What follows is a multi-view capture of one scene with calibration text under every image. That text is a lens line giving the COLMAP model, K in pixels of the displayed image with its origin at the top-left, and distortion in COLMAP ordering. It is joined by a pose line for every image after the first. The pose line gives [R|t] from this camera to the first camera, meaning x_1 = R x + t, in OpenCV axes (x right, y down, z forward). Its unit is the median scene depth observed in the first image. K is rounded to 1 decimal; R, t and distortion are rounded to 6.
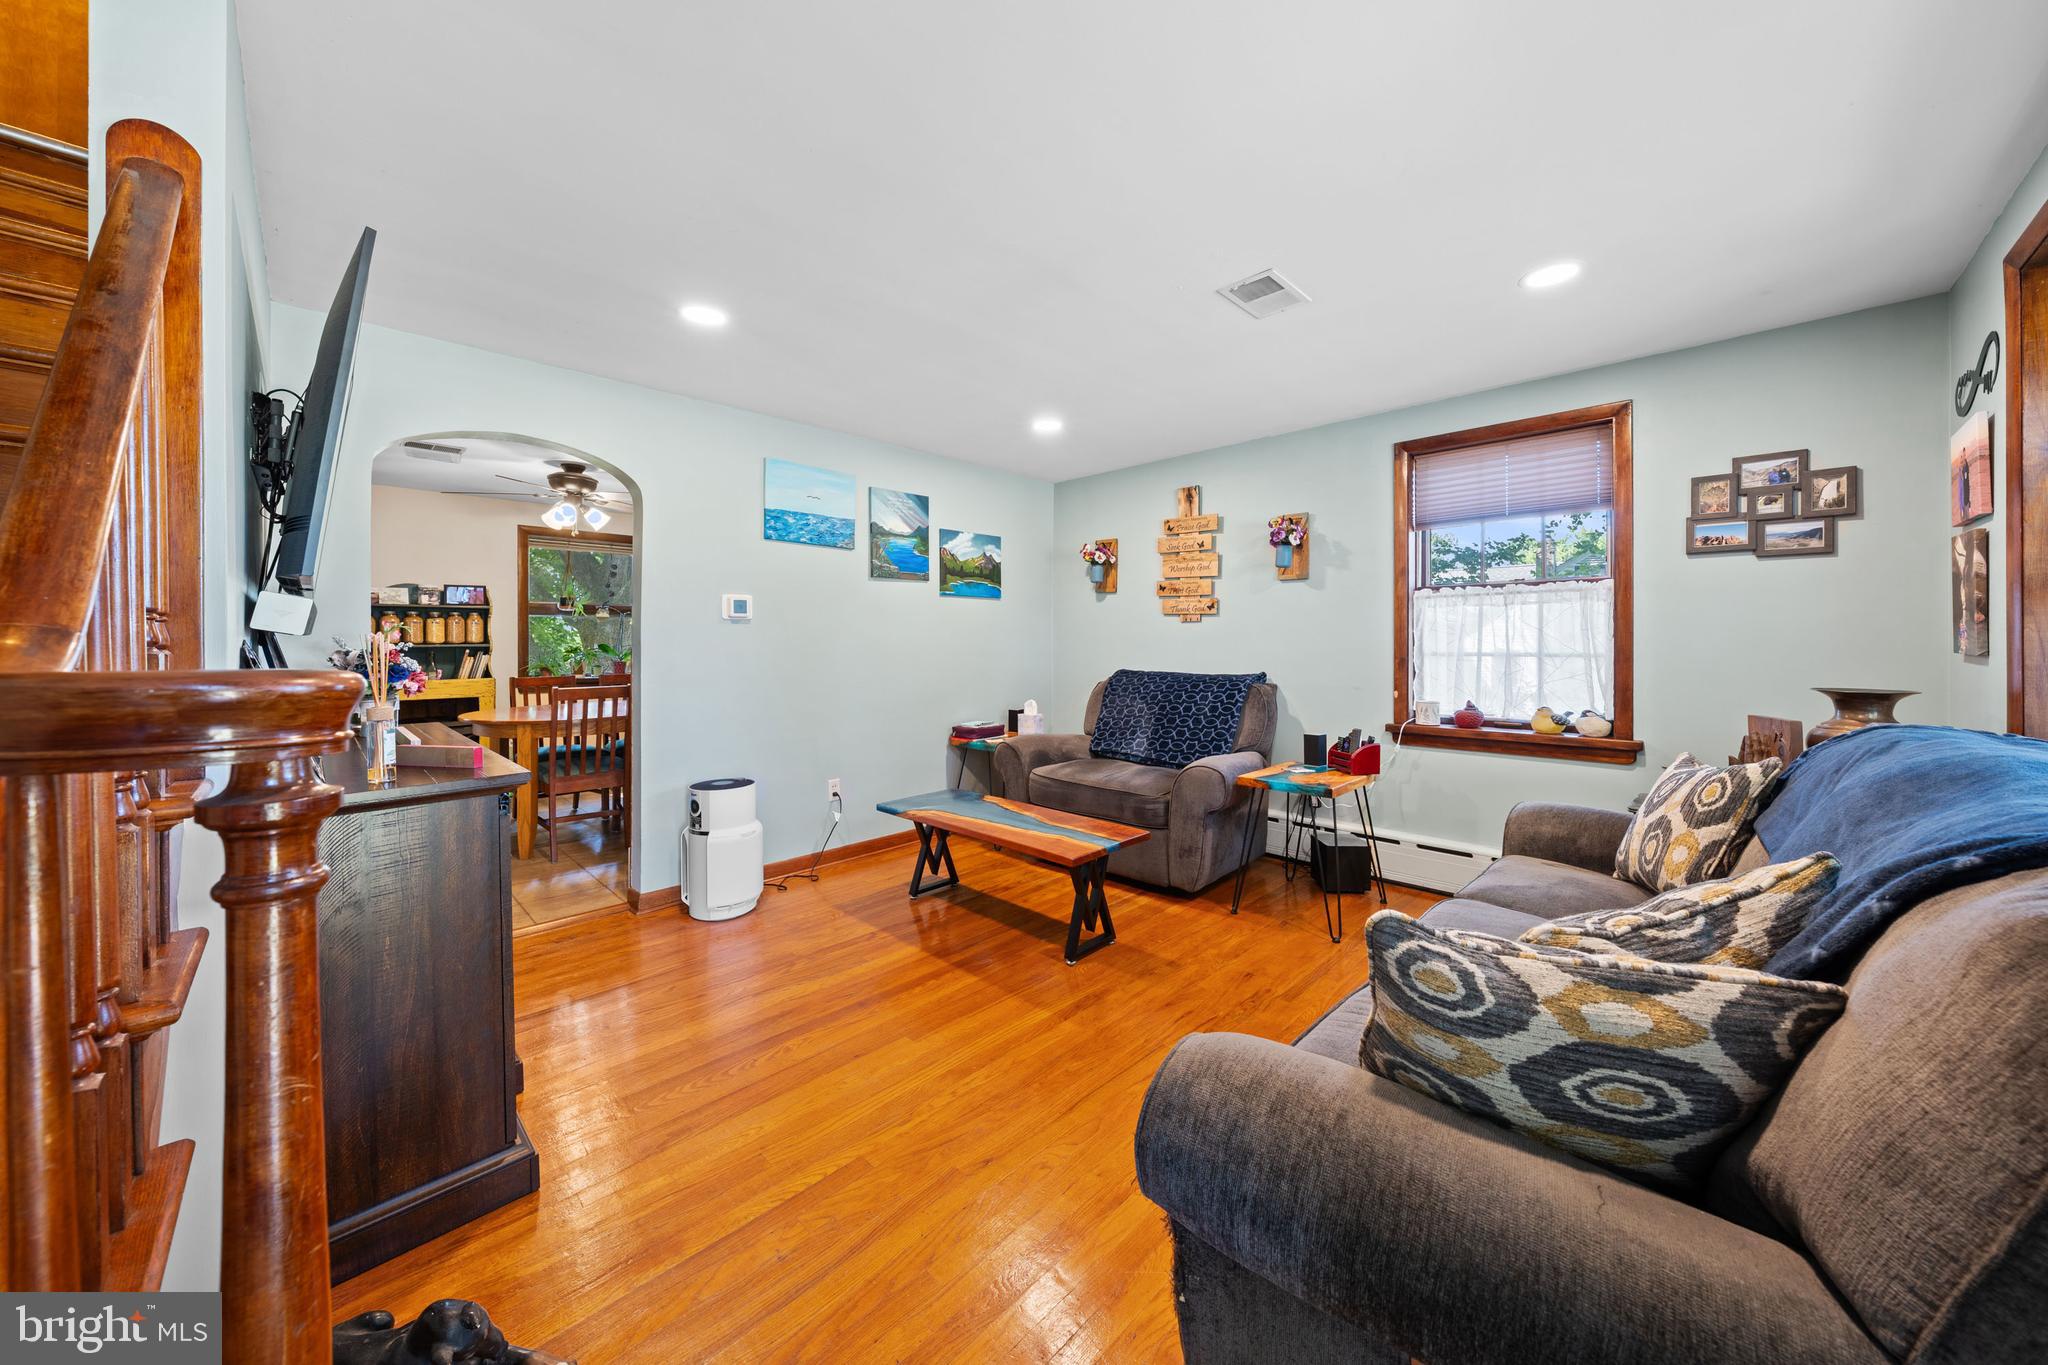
lens RADIAL K [[691.6, 0, 1029.8], [0, 691.6, 651.8], [0, 0, 1]] dist [-0.007686, 0.000184]
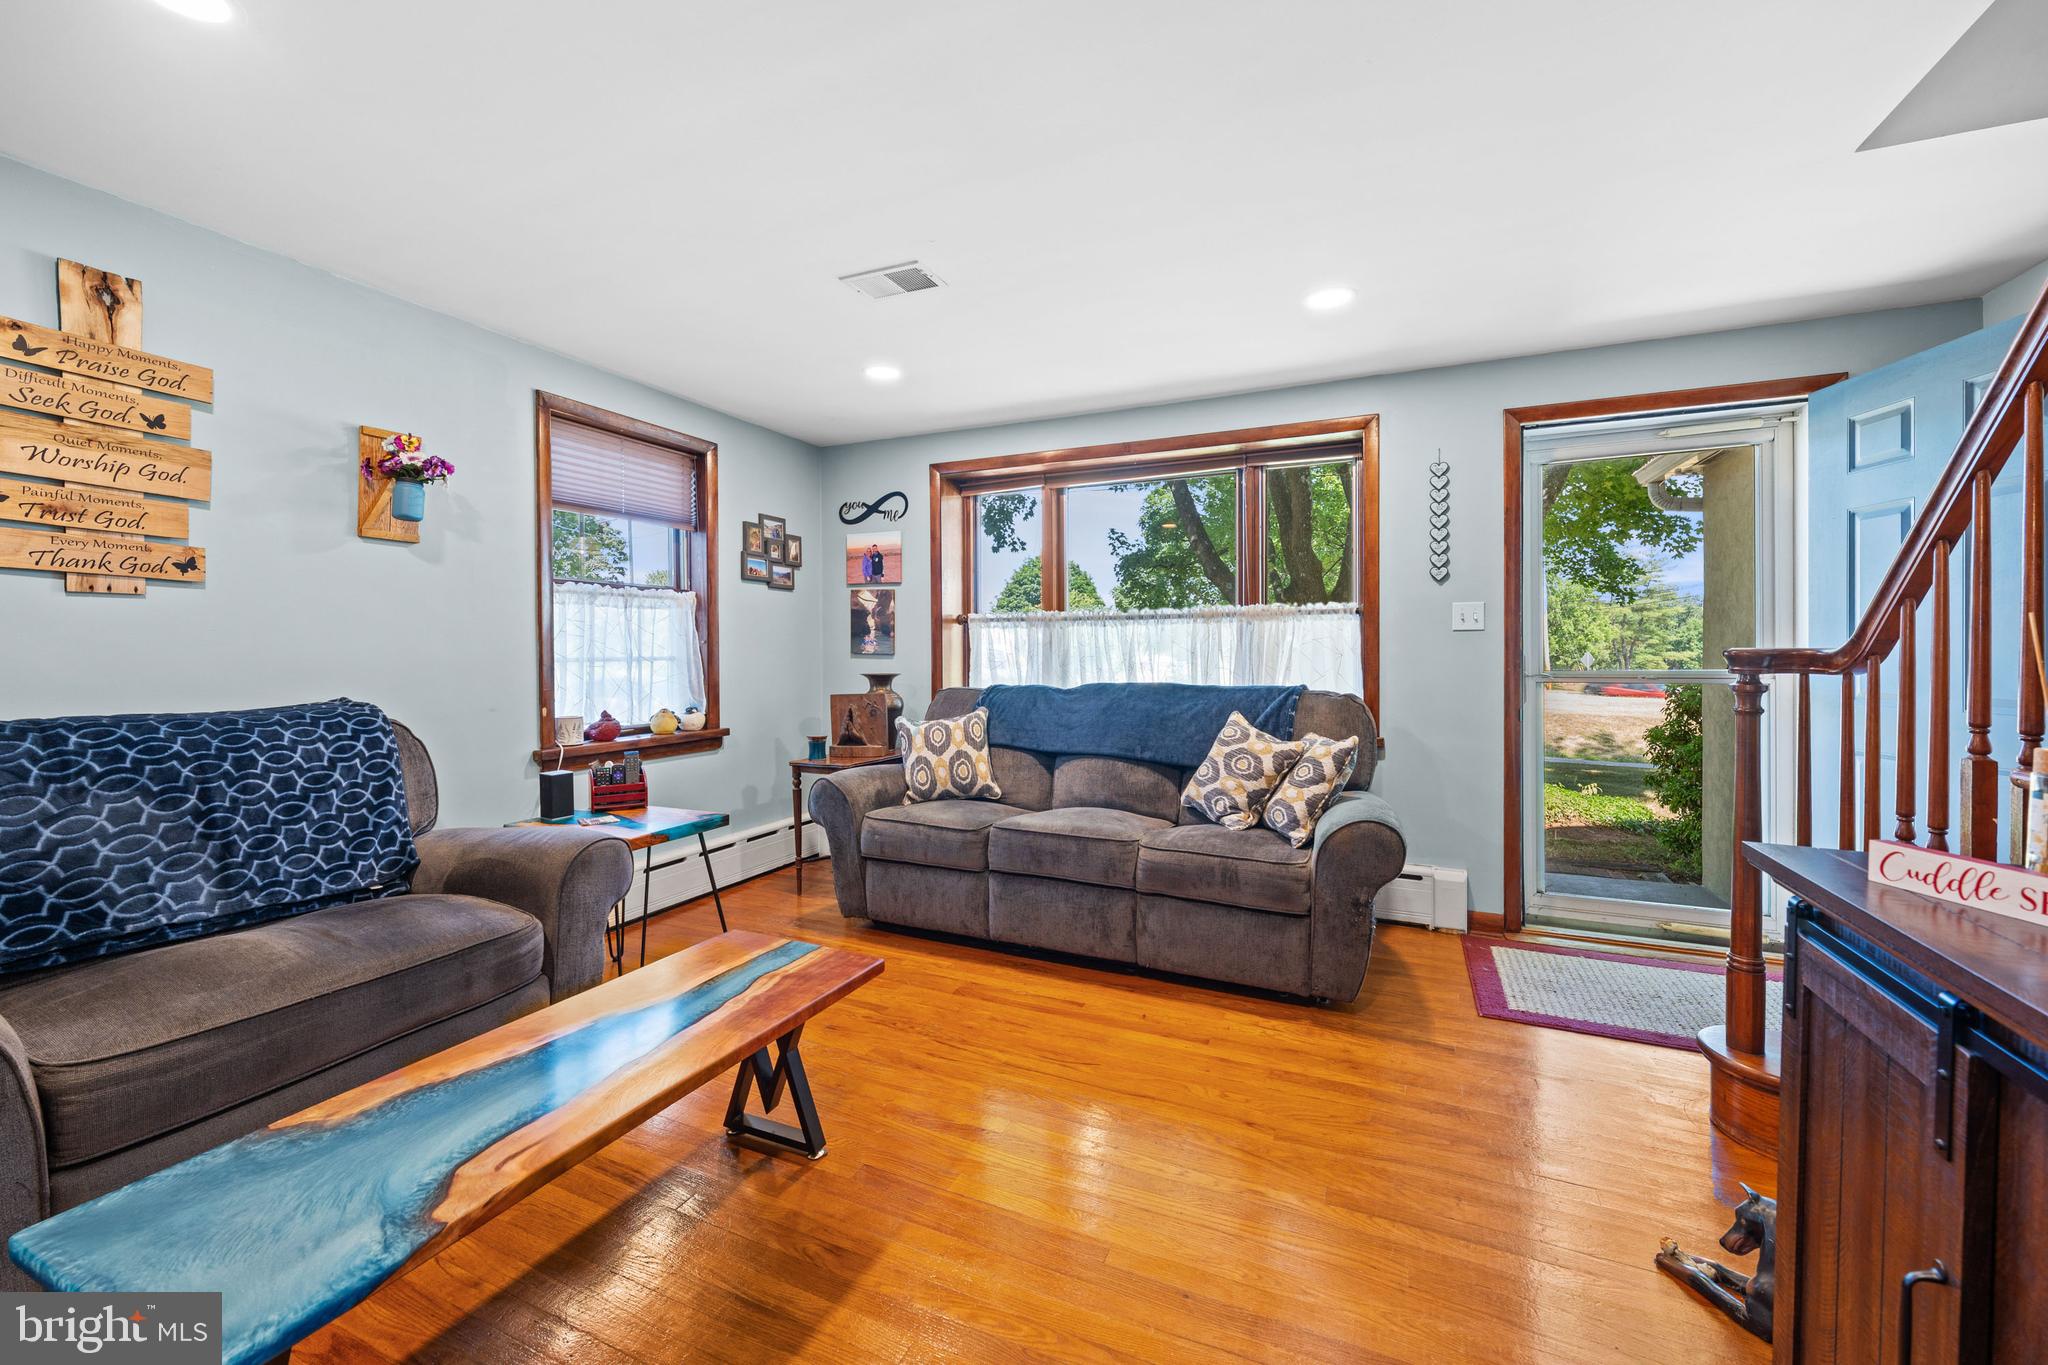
lens RADIAL K [[808.3, 0, 1017.5], [0, 808.3, 665.1], [0, 0, 1]] dist [0.000153, 0.000116]
pose [[-0.329301, -0.019439, 0.944025, -0.535576], [0.008295, 0.999690, 0.023479, -0.009132], [-0.944189, 0.015563, -0.329037, 0.824731]]
